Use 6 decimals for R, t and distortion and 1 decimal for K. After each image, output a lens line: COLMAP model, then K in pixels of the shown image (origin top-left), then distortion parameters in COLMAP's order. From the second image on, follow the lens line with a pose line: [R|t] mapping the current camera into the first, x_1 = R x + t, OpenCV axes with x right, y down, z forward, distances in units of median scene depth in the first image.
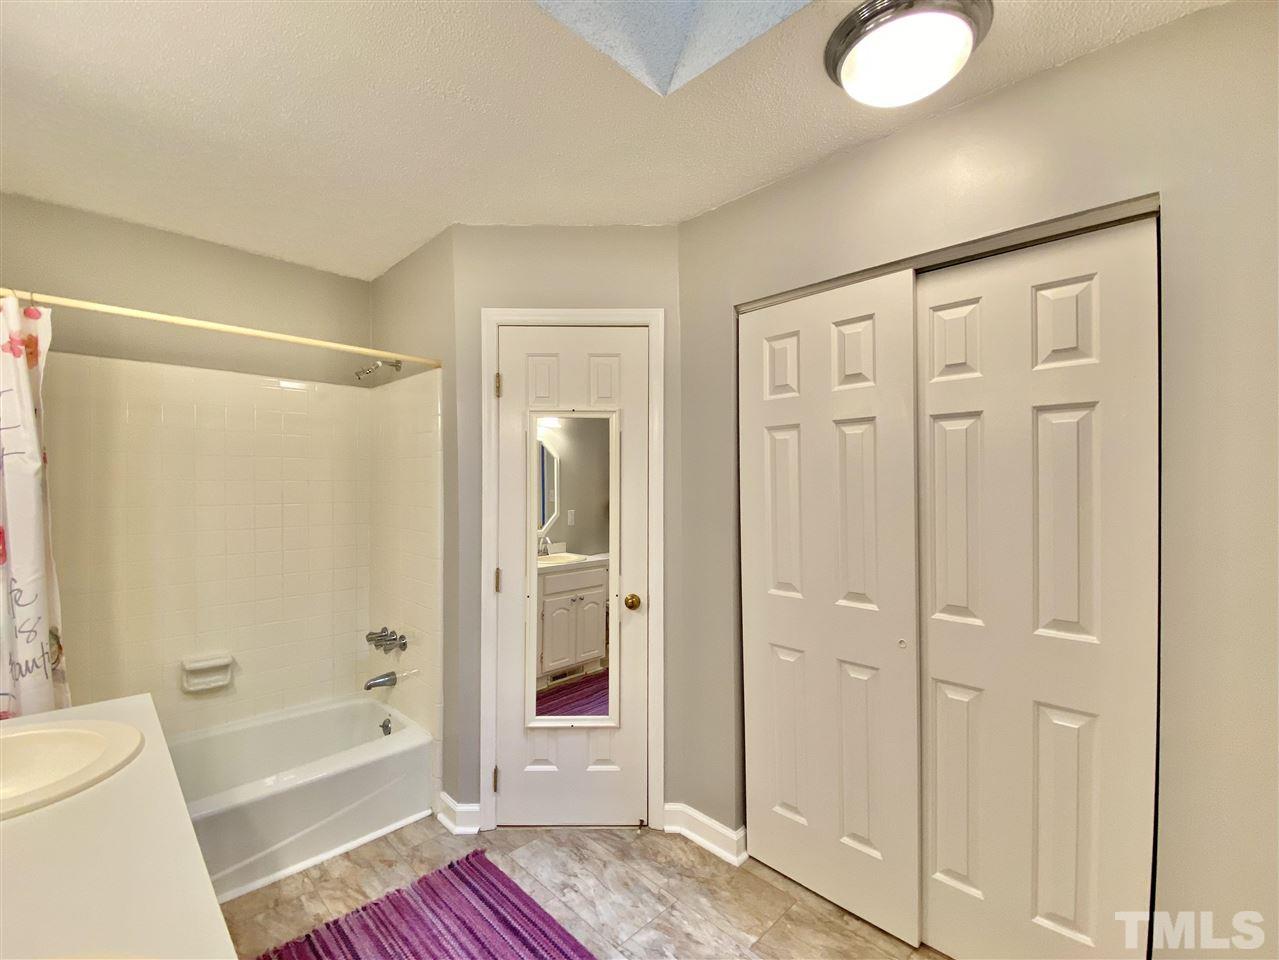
lens RADIAL K [[566.0, 0, 639.5], [0, 566.0, 480.0], [0, 0, 1]] dist [0.023276, -0.024900]
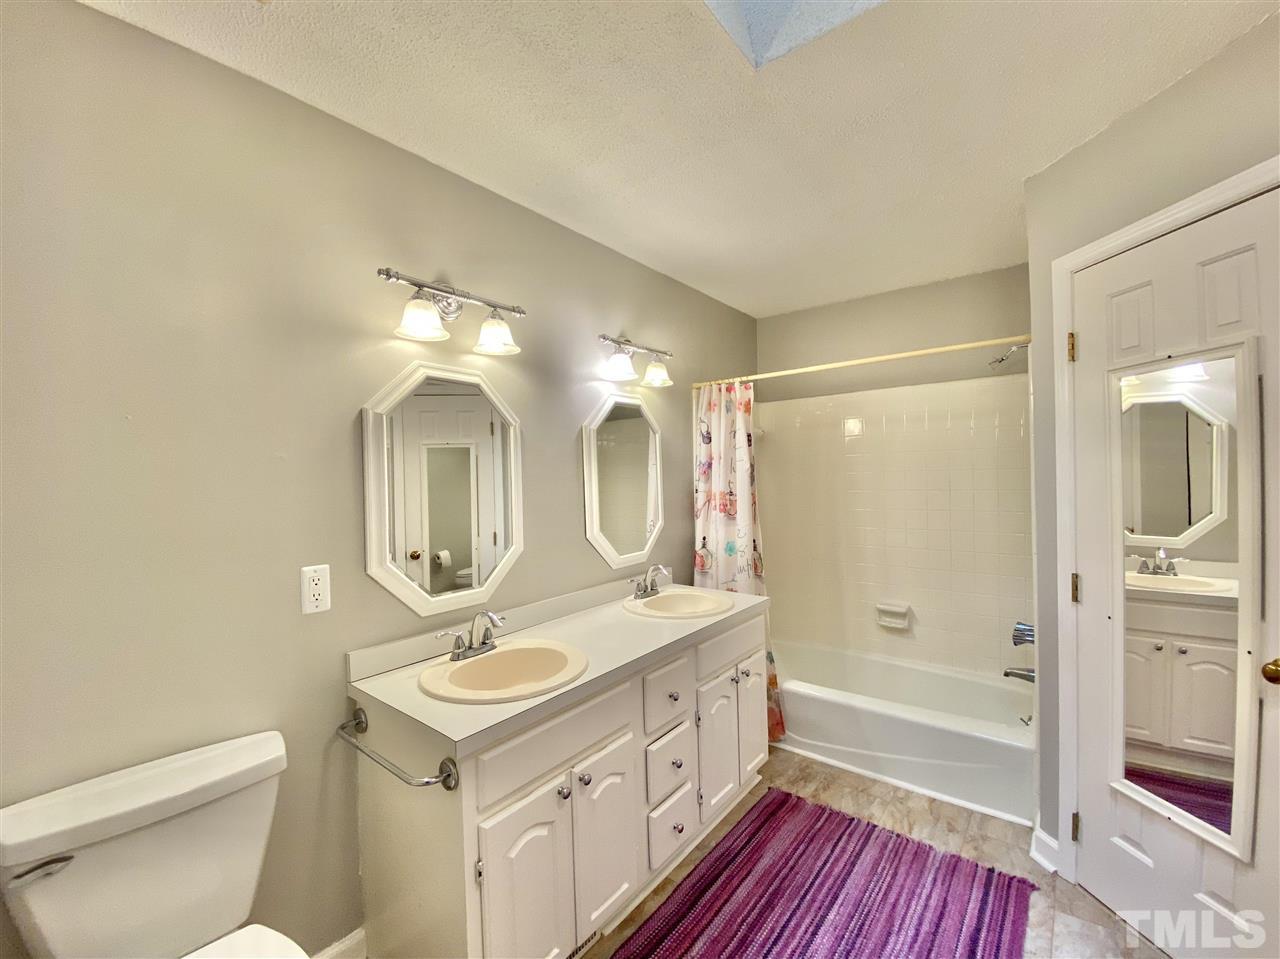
lens RADIAL K [[533.0, 0, 637.2], [0, 533.0, 482.2], [0, 0, 1]] dist [0.022749, -0.021893]
pose [[0.086950, -0.000154, -0.996213, 0.533316], [0.022904, 0.999736, 0.001845, 0.011220], [0.995949, -0.022978, 0.086930, 0.359490]]
